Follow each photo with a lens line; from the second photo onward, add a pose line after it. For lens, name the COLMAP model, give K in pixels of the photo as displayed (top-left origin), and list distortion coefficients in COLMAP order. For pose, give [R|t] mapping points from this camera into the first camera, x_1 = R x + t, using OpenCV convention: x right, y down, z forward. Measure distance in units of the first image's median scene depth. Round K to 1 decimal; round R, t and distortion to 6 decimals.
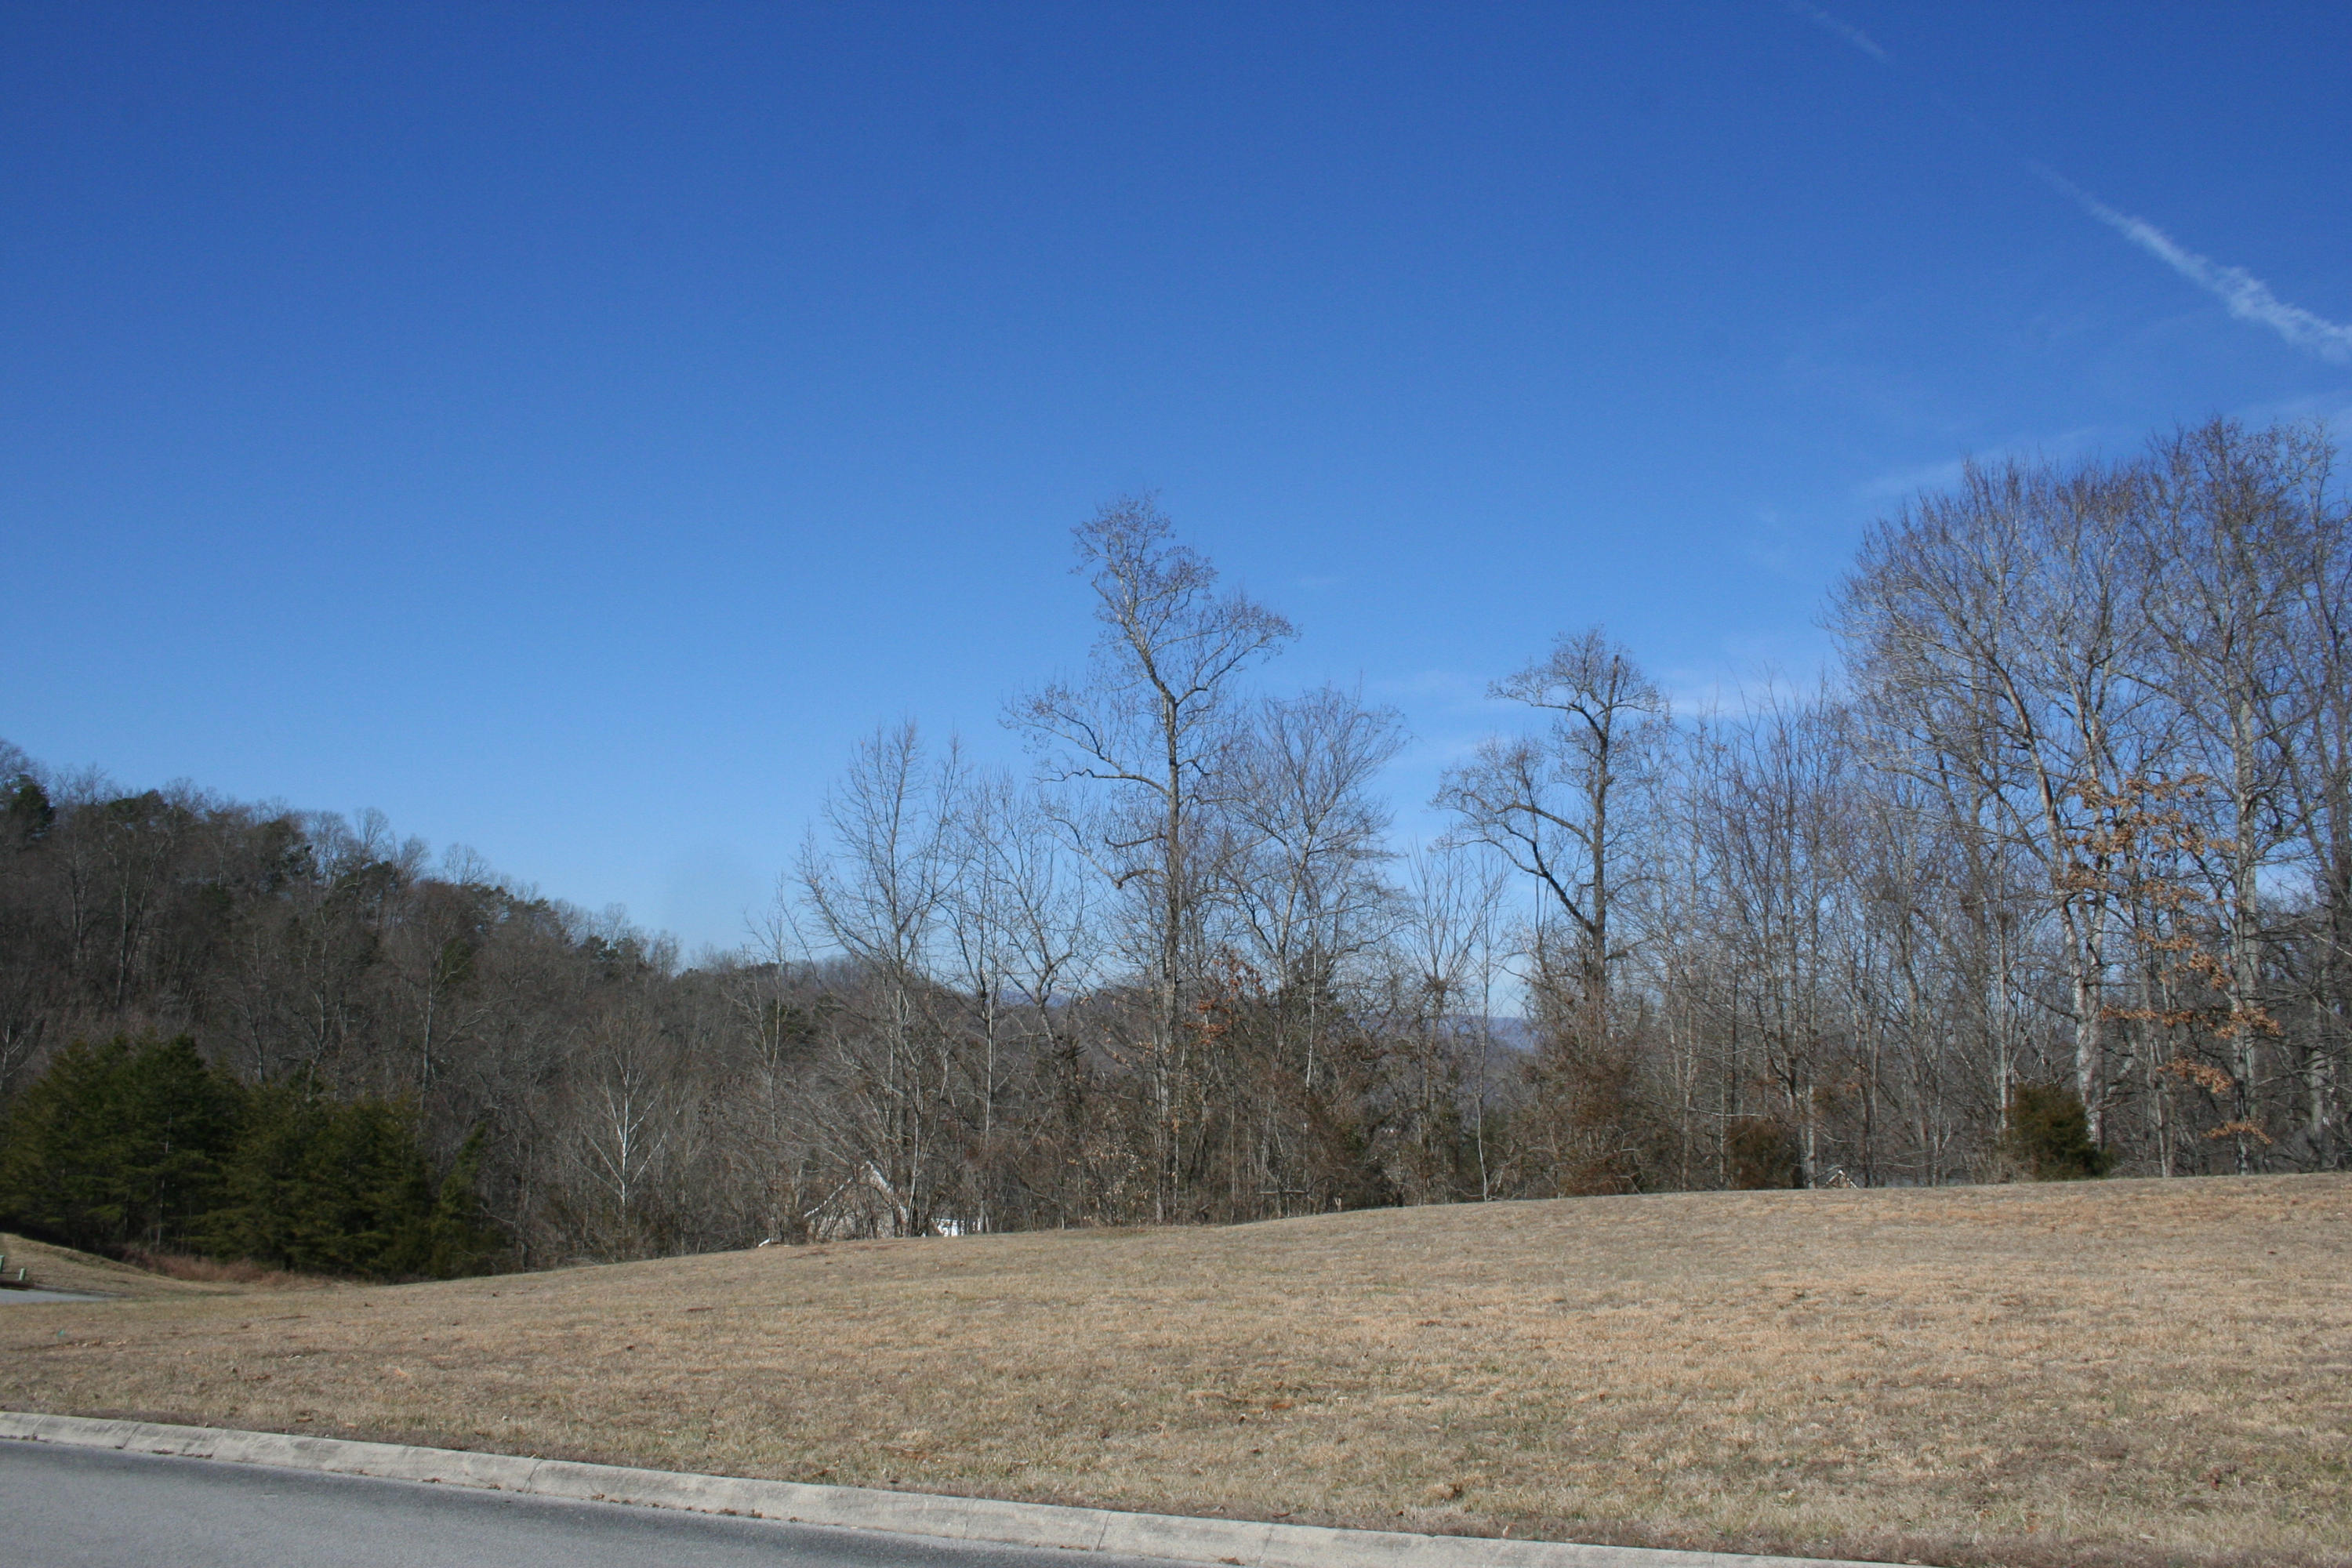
lens RADIAL K [[1949.3, 0, 1168.8], [0, 1949.3, 777.8], [0, 0, 1]] dist [-0.156219, 0.136249]
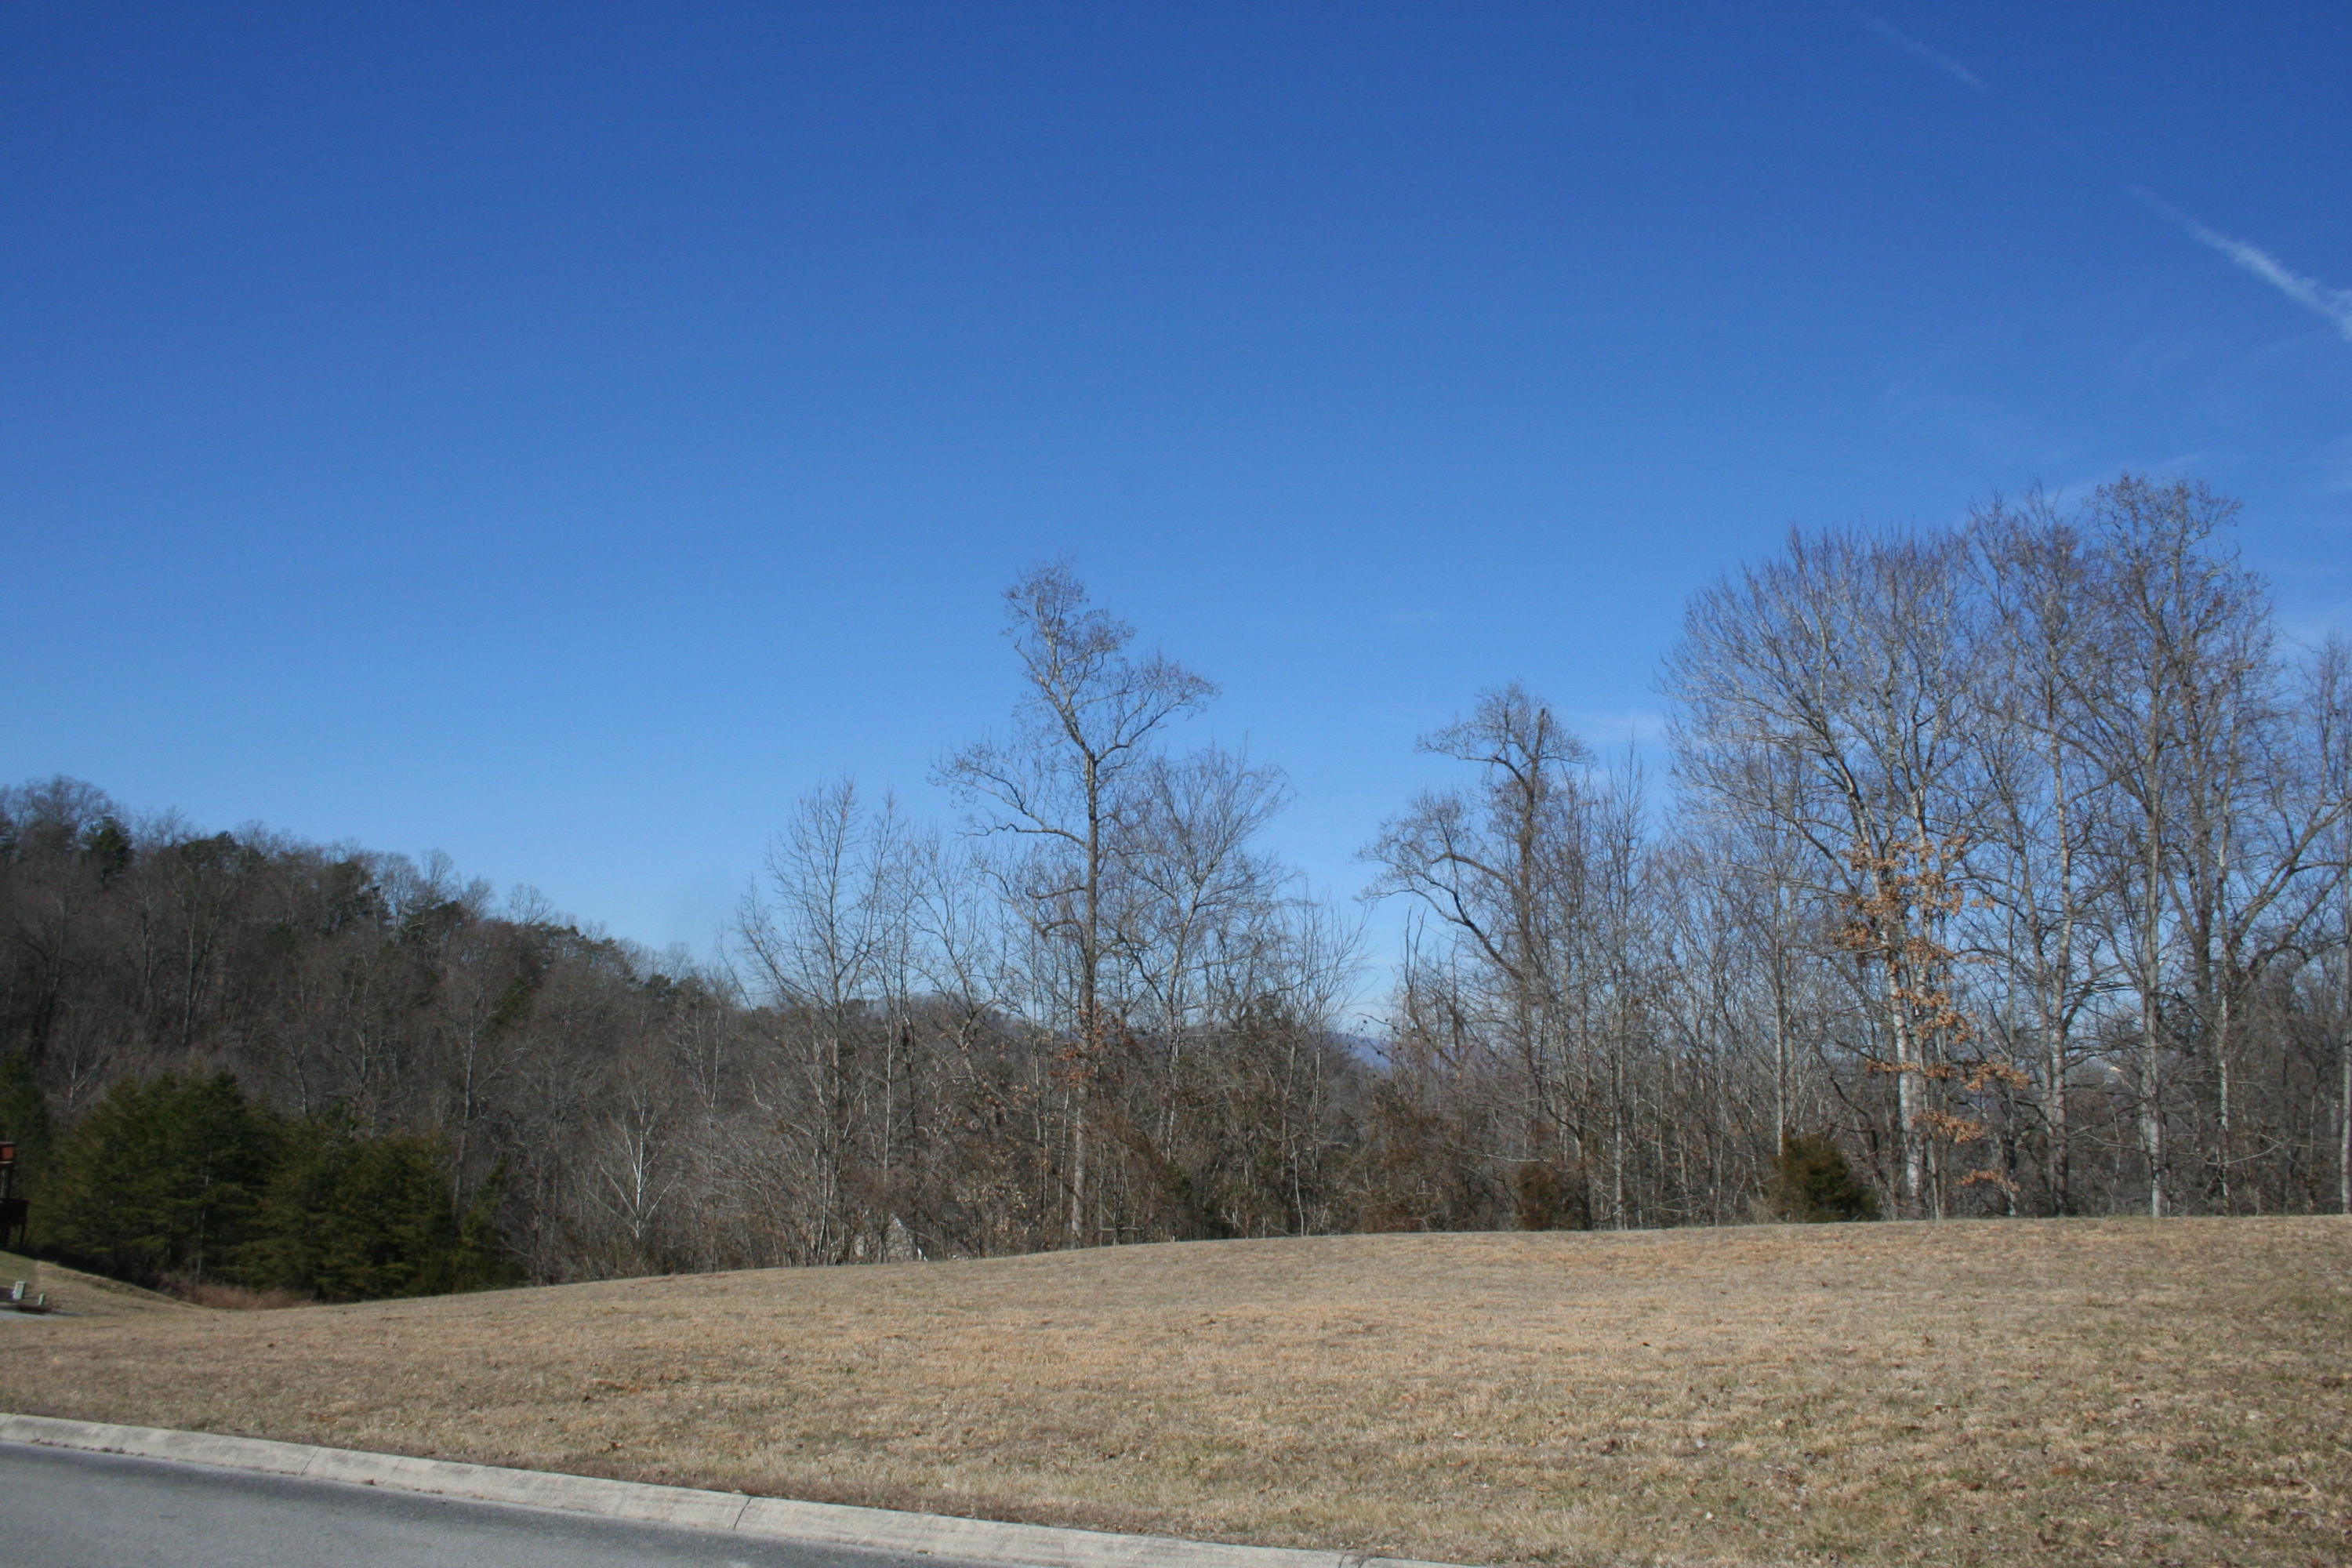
lens RADIAL K [[1960.8, 0, 1174.5], [0, 1960.8, 776.3], [0, 0, 1]] dist [-0.157168, 0.134533]
pose [[0.998975, -0.004855, -0.045013, 0.091910], [0.004017, 0.999817, -0.018686, -0.009732], [0.045096, 0.018486, 0.998812, -0.047177]]
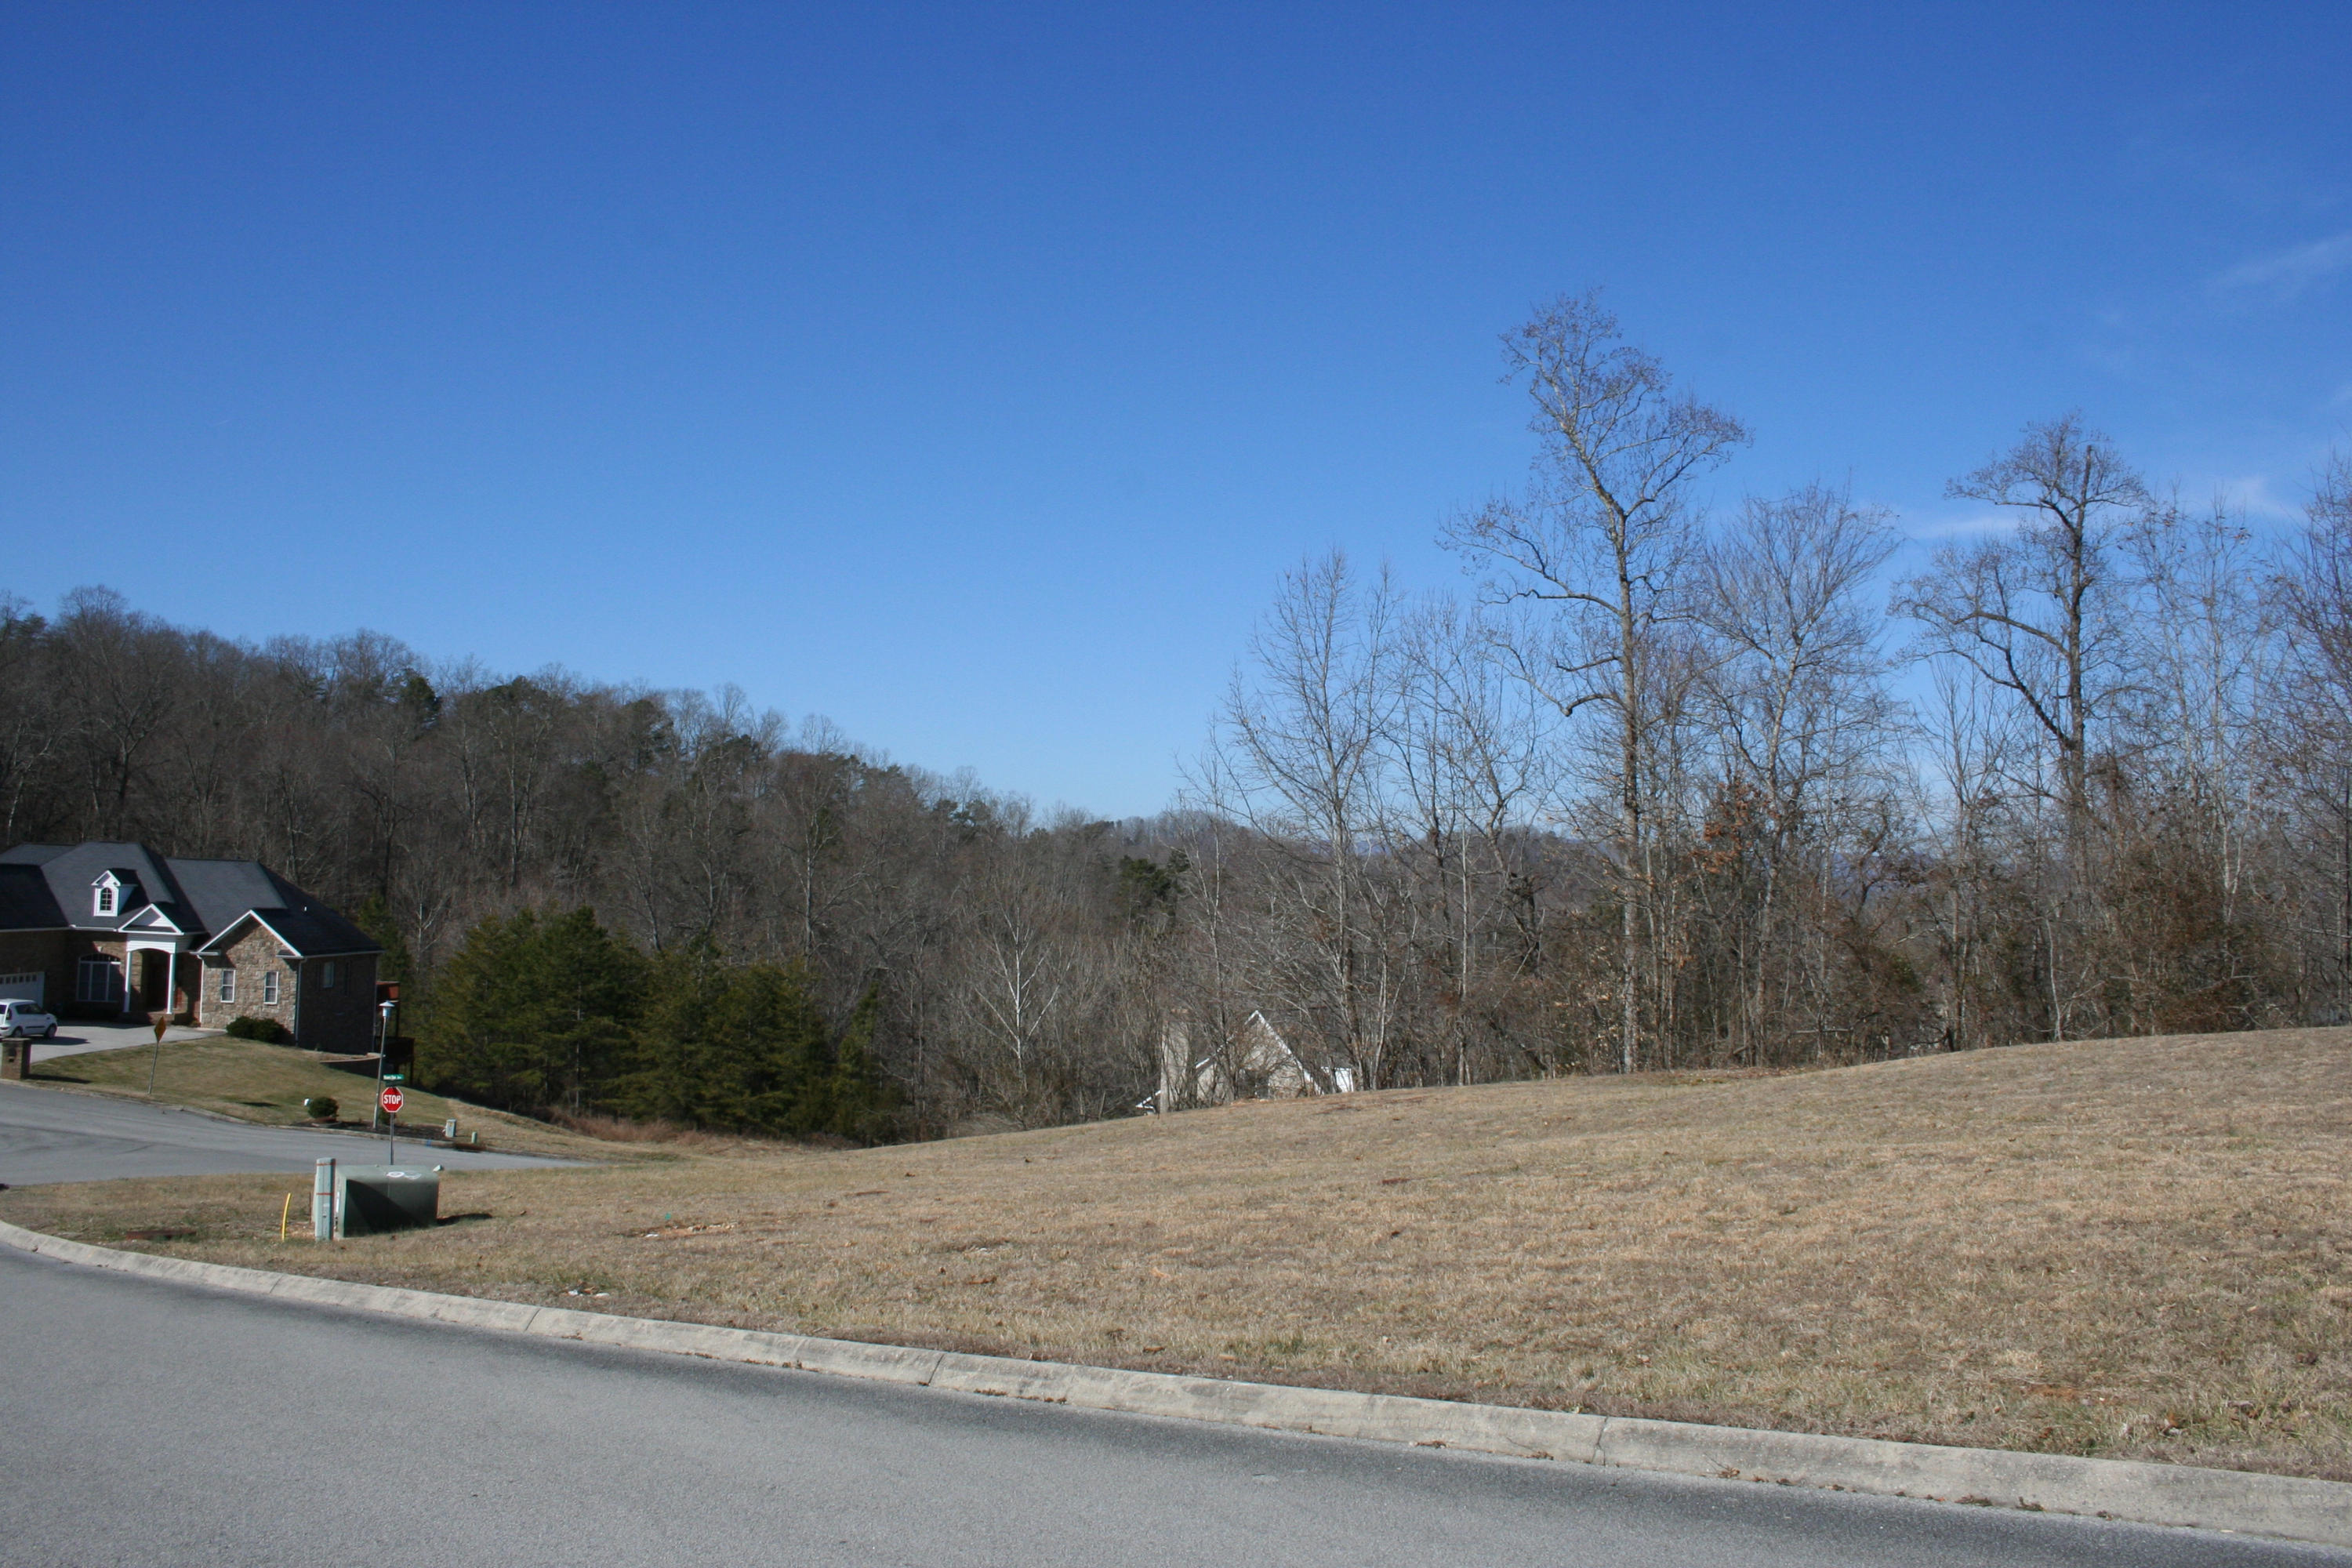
lens RADIAL K [[1939.5, 0, 1167.0], [0, 1939.5, 789.4], [0, 0, 1]] dist [-0.129364, 0.004996]
pose [[0.985570, -0.032735, -0.166074, -0.062902], [0.046243, 0.995870, 0.078132, 0.010343], [0.162831, -0.084684, 0.983013, 0.049175]]
